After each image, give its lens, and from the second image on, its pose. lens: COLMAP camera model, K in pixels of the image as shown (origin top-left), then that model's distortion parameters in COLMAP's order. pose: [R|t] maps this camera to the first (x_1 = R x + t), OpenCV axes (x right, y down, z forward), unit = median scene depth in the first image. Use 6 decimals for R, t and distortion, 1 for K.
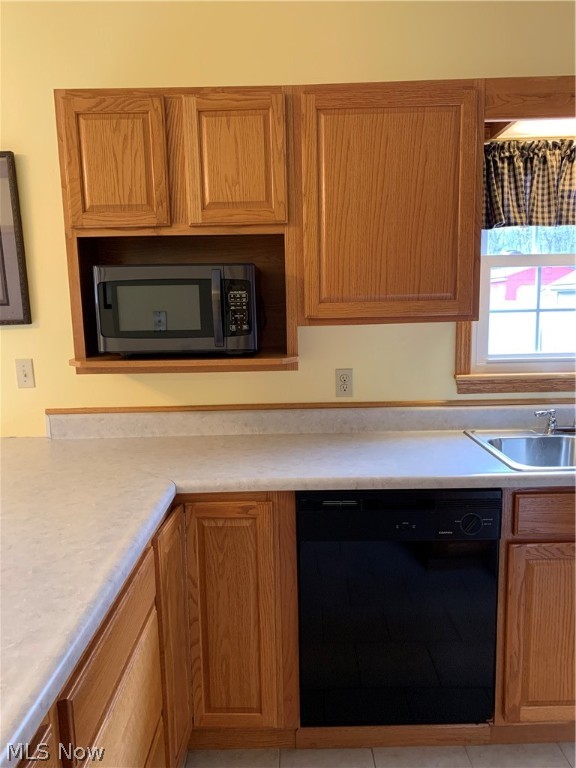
lens RADIAL K [[586.1, 0, 293.3], [0, 586.1, 387.0], [0, 0, 1]] dist [0.025757, -0.028264]
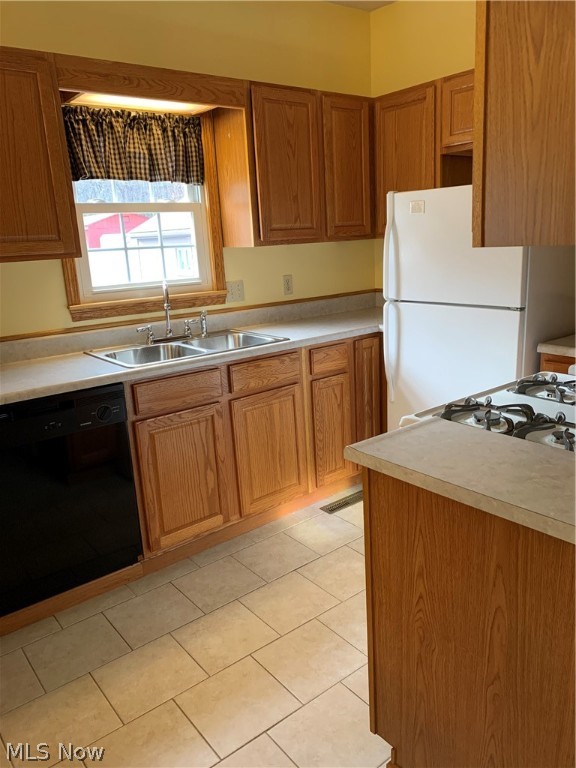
lens RADIAL K [[586.1, 0, 291.8], [0, 586.1, 379.2], [0, 0, 1]] dist [0.025757, -0.028264]
pose [[0.784479, -0.169070, 0.596665, -0.108078], [0.127262, 0.985532, 0.111938, 0.052200], [-0.606958, -0.011880, 0.794645, -0.226764]]
